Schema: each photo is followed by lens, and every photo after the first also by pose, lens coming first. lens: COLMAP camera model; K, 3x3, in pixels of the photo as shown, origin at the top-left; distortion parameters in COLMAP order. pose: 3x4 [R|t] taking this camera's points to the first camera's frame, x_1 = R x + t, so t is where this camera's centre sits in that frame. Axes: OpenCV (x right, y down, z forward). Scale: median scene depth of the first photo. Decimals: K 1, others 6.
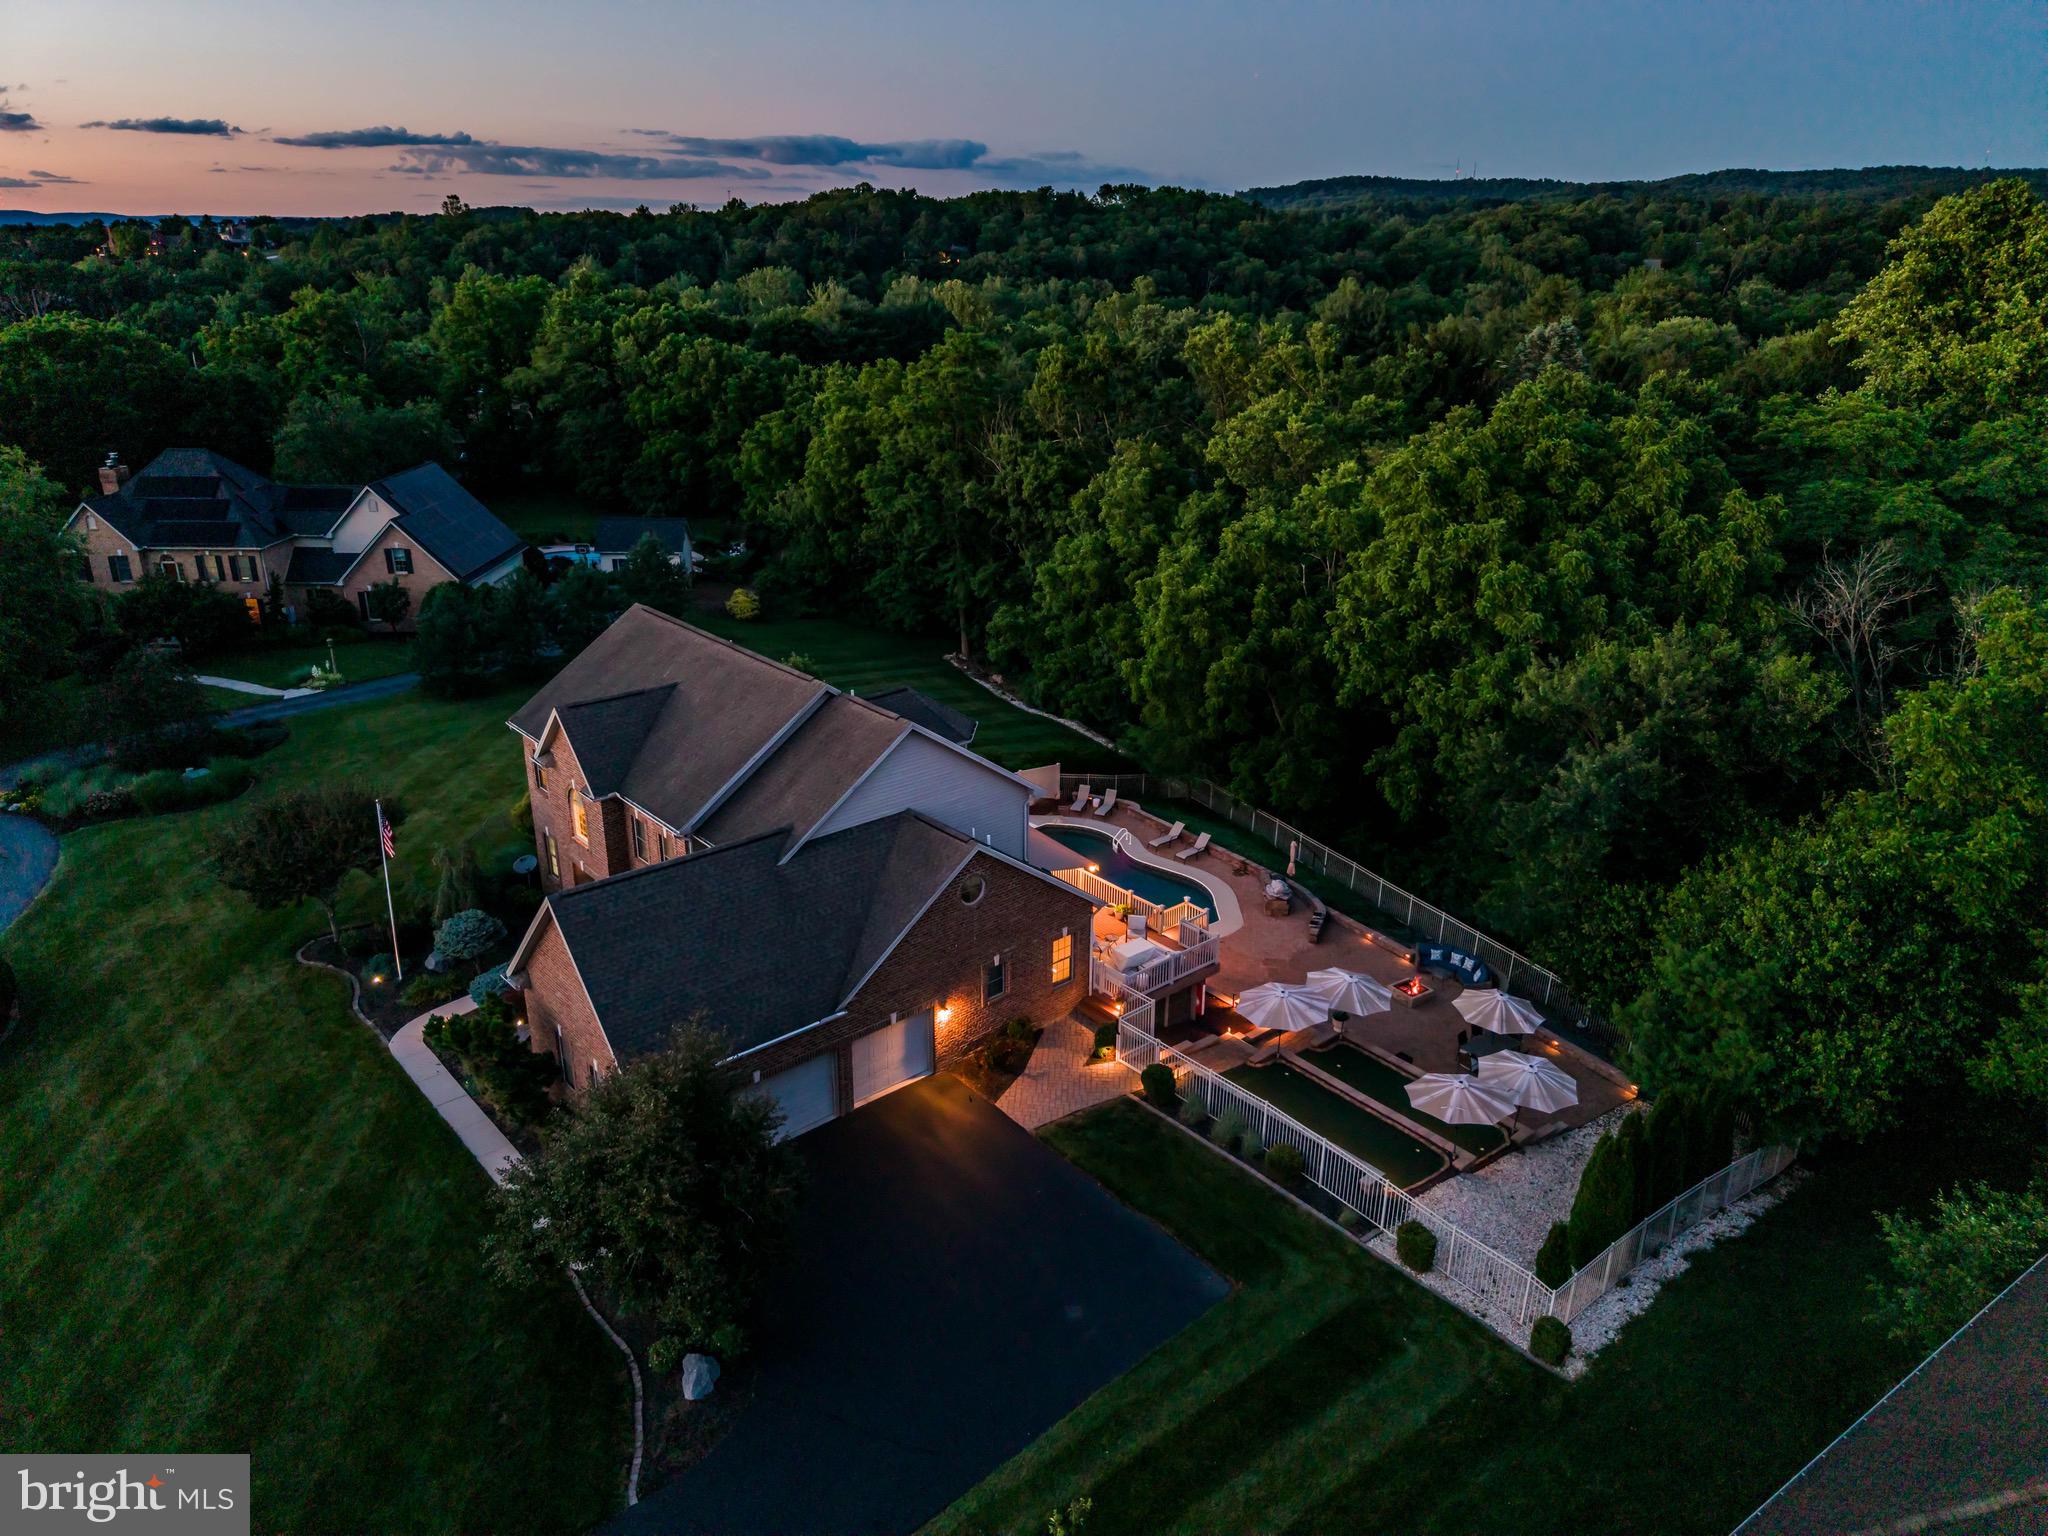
lens RADIAL K [[1384.2, 0, 1015.8], [0, 1384.2, 773.7], [0, 0, 1]] dist [0.029010, -0.030098]
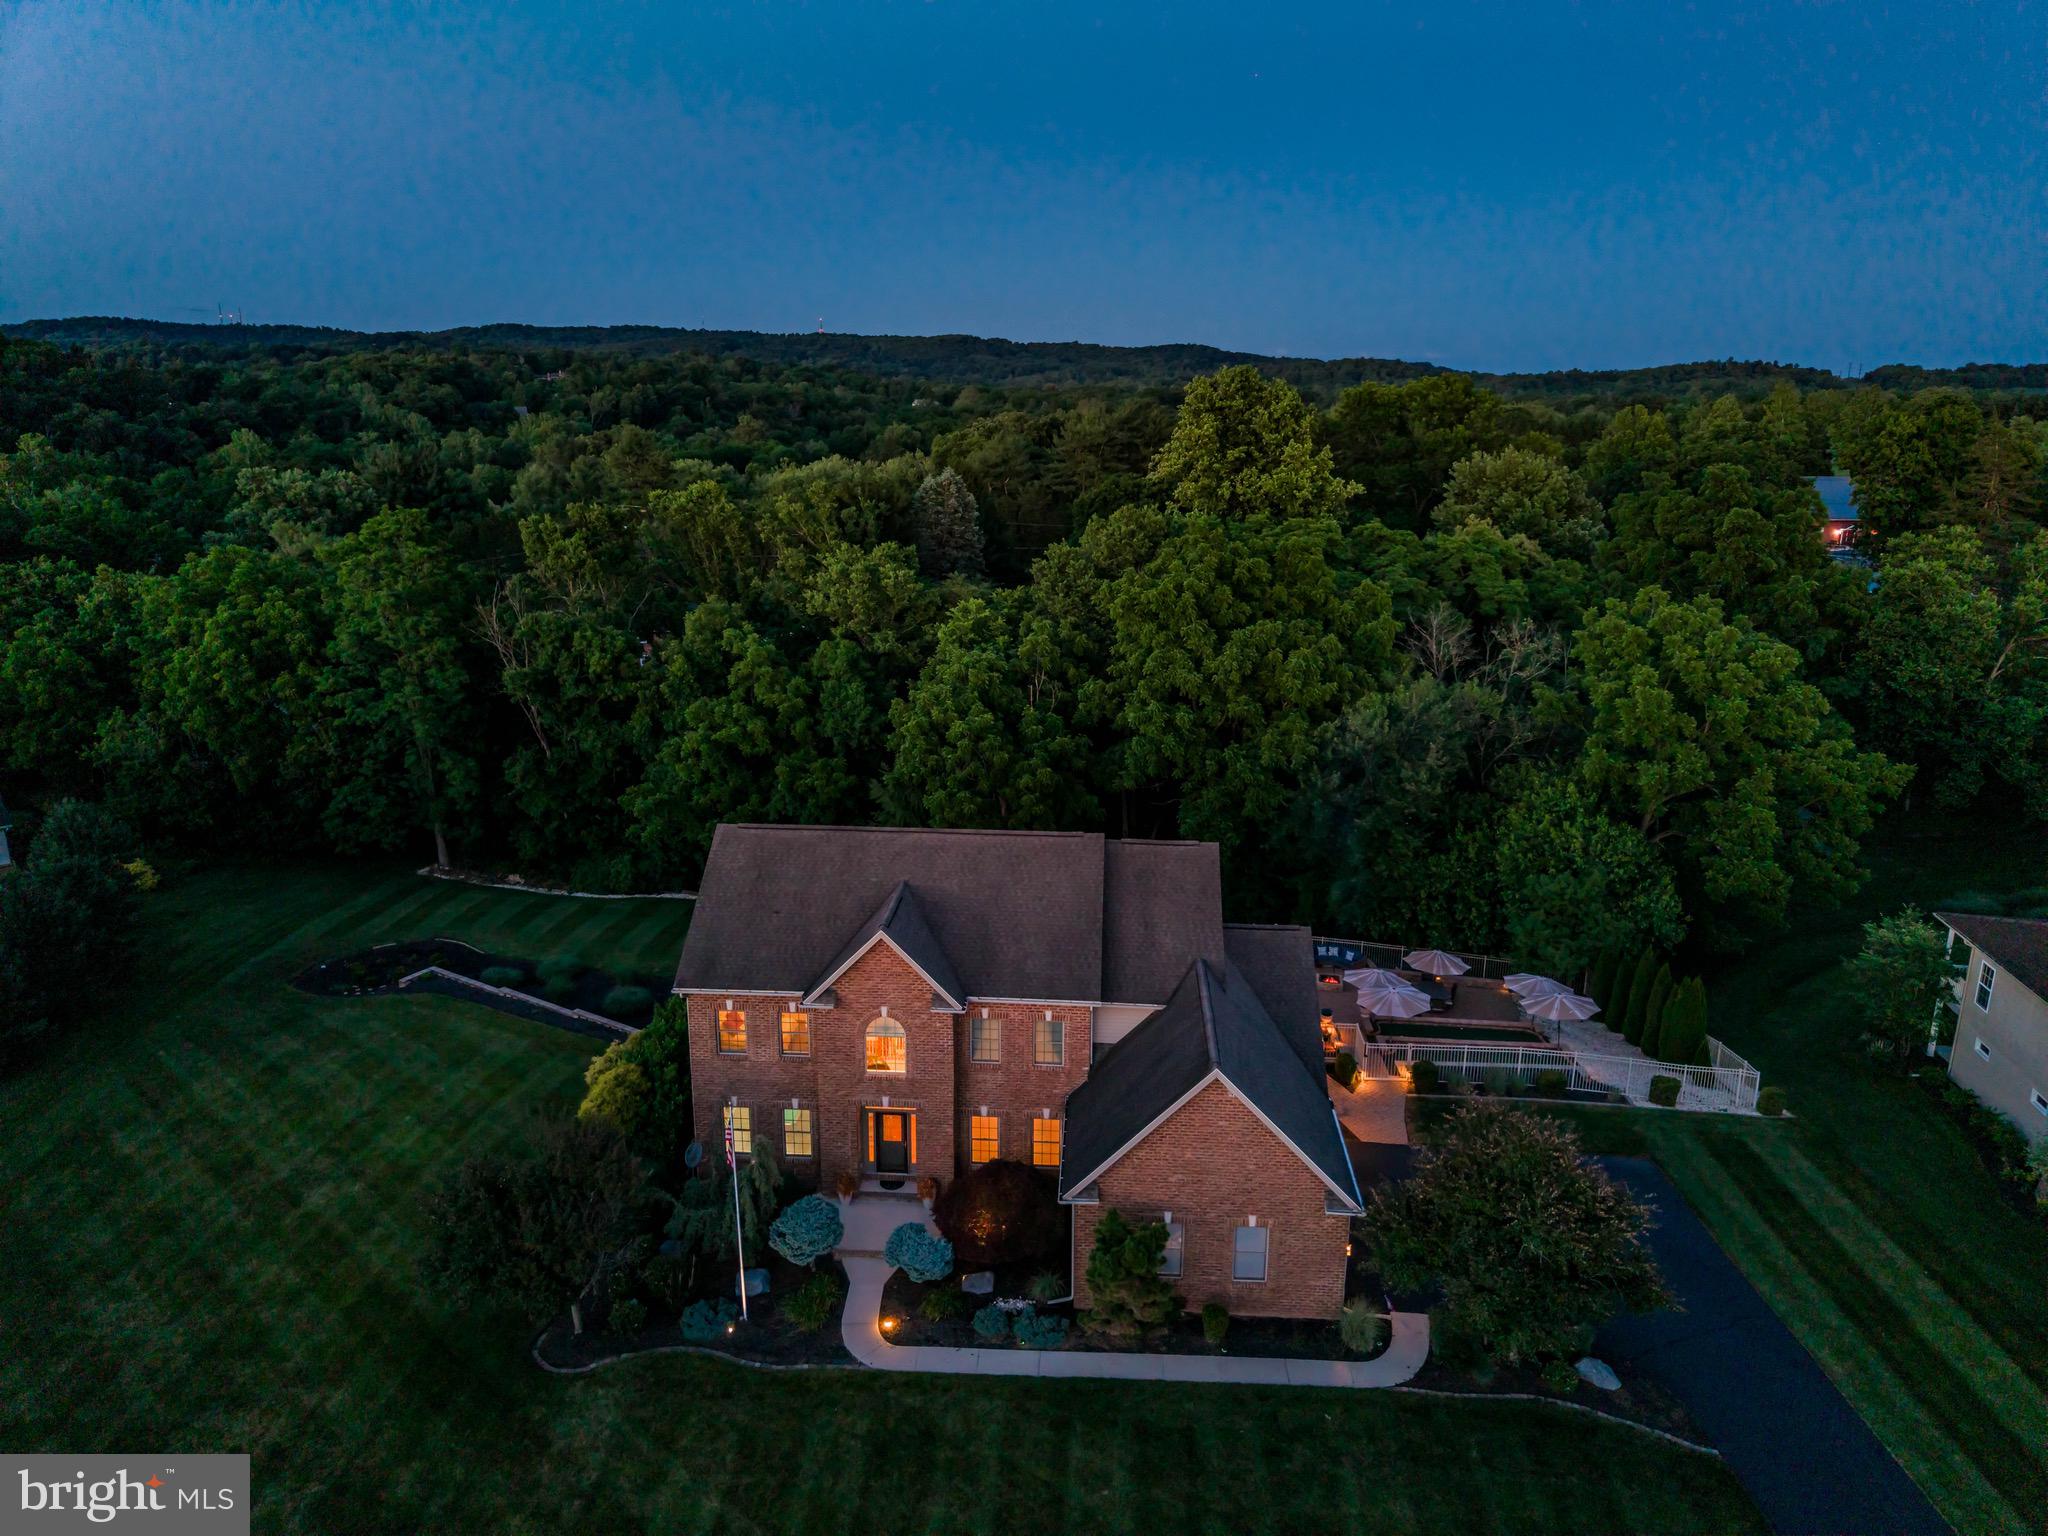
lens RADIAL K [[1384.2, 0, 1016.2], [0, 1384.2, 760.3], [0, 0, 1]] dist [0.029010, -0.030098]
pose [[0.705102, -0.187785, 0.683790, -0.086028], [0.257200, 0.966358, 0.000169, -0.013149], [-0.660817, 0.175751, 0.729679, 0.024948]]
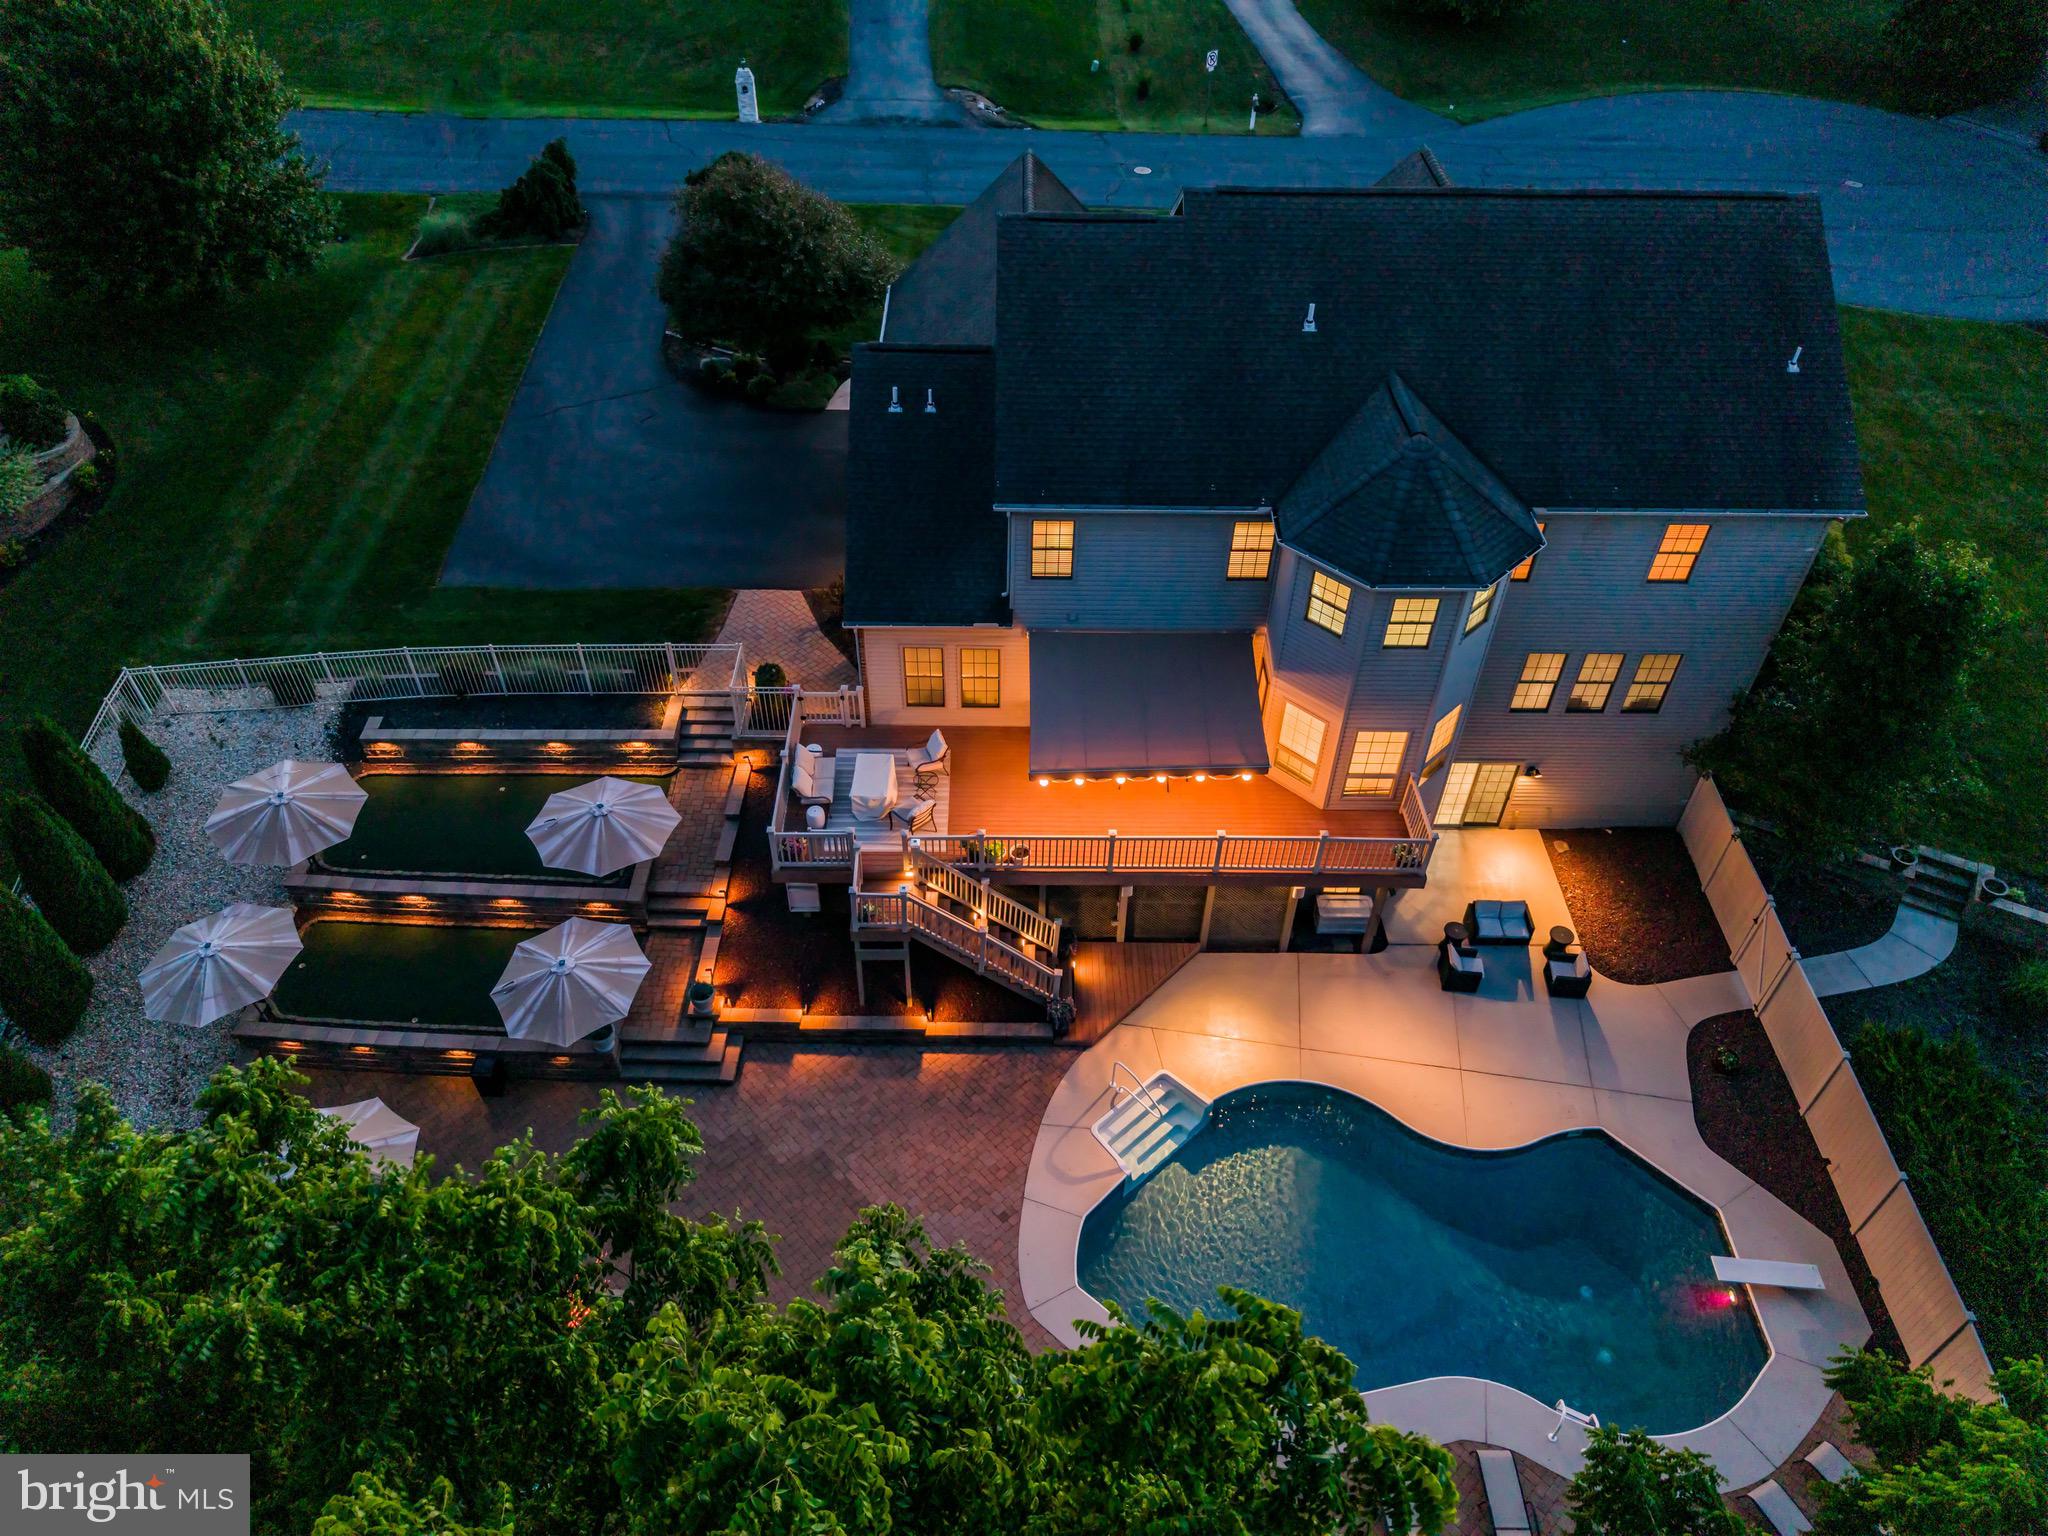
lens RADIAL K [[1384.2, 0, 1013.9], [0, 1384.2, 768.7], [0, 0, 1]] dist [0.029010, -0.030098]
pose [[-0.655050, 0.503609, -0.563283, 0.040556], [-0.285890, 0.524873, 0.801733, -0.040664], [0.699412, 0.686212, -0.199841, 0.120830]]
